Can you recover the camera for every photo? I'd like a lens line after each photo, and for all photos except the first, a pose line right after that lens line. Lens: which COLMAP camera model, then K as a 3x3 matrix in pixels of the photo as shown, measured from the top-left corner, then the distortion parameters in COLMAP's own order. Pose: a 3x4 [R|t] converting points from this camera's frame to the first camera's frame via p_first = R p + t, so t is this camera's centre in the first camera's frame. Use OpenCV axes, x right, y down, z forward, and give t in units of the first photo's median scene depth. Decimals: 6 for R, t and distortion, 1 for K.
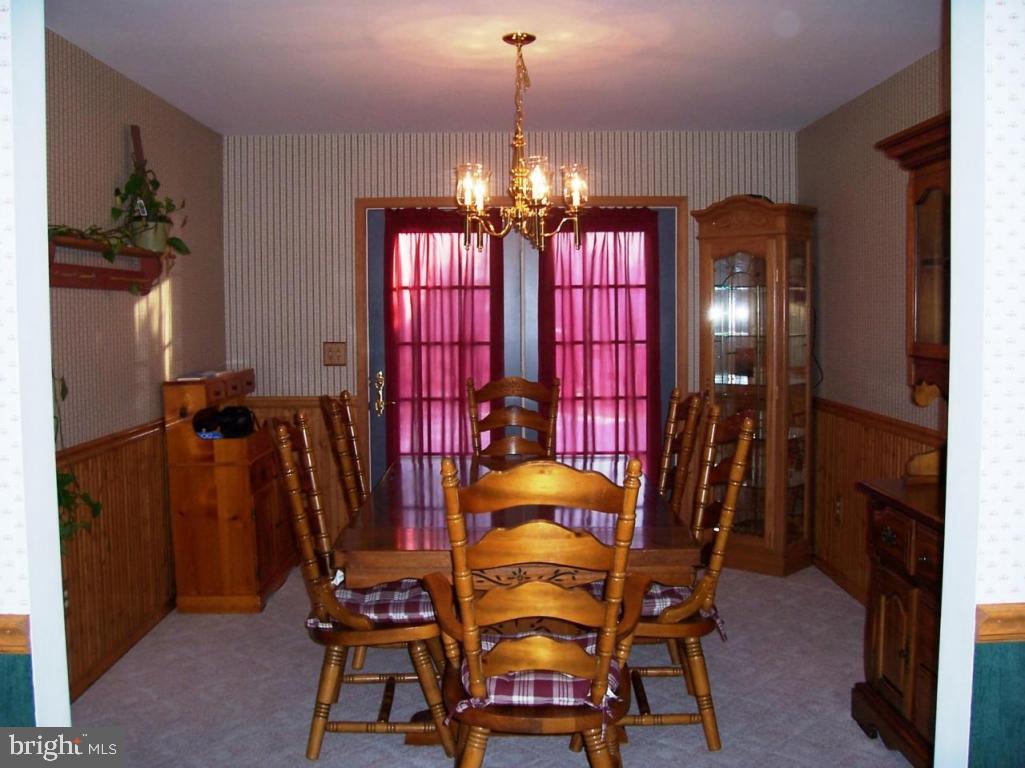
lens RADIAL K [[1009.7, 0, 512.5], [0, 1009.7, 384.0], [0, 0, 1]] dist [-0.238039, 0.275549]
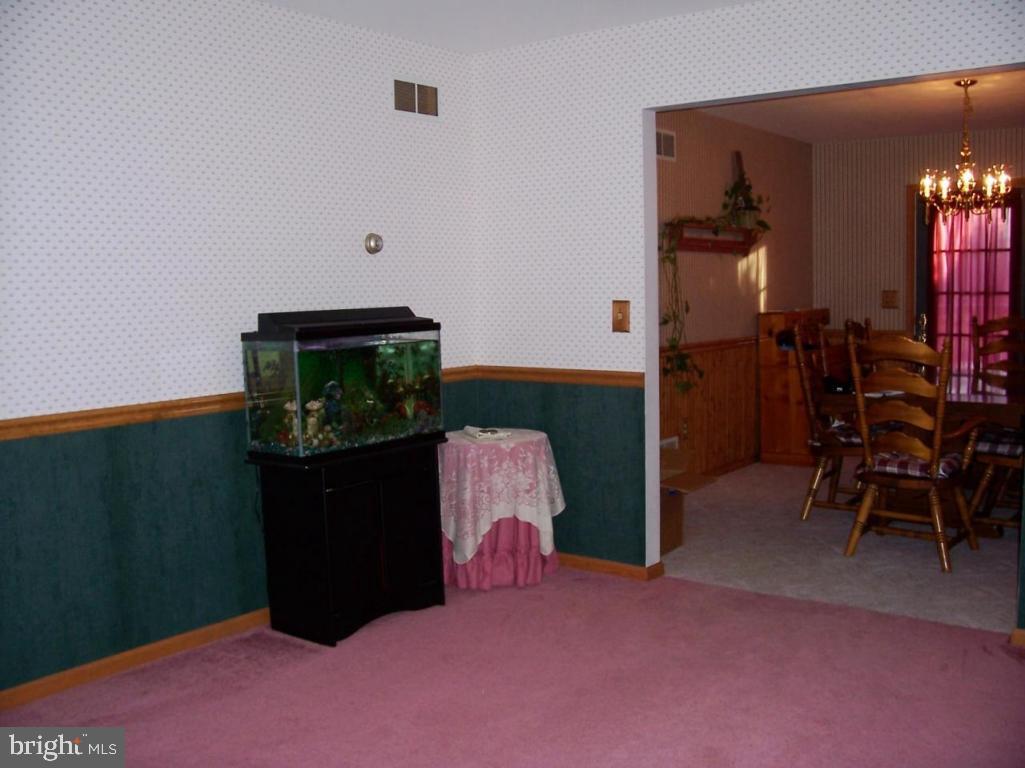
lens RADIAL K [[1009.7, 0, 512.5], [0, 1009.7, 384.0], [0, 0, 1]] dist [-0.238039, 0.275549]
pose [[0.787114, 0.050274, -0.614755, 0.312691], [-0.031503, 0.998649, 0.041332, 0.058467], [0.616002, -0.013166, 0.787634, -0.480689]]
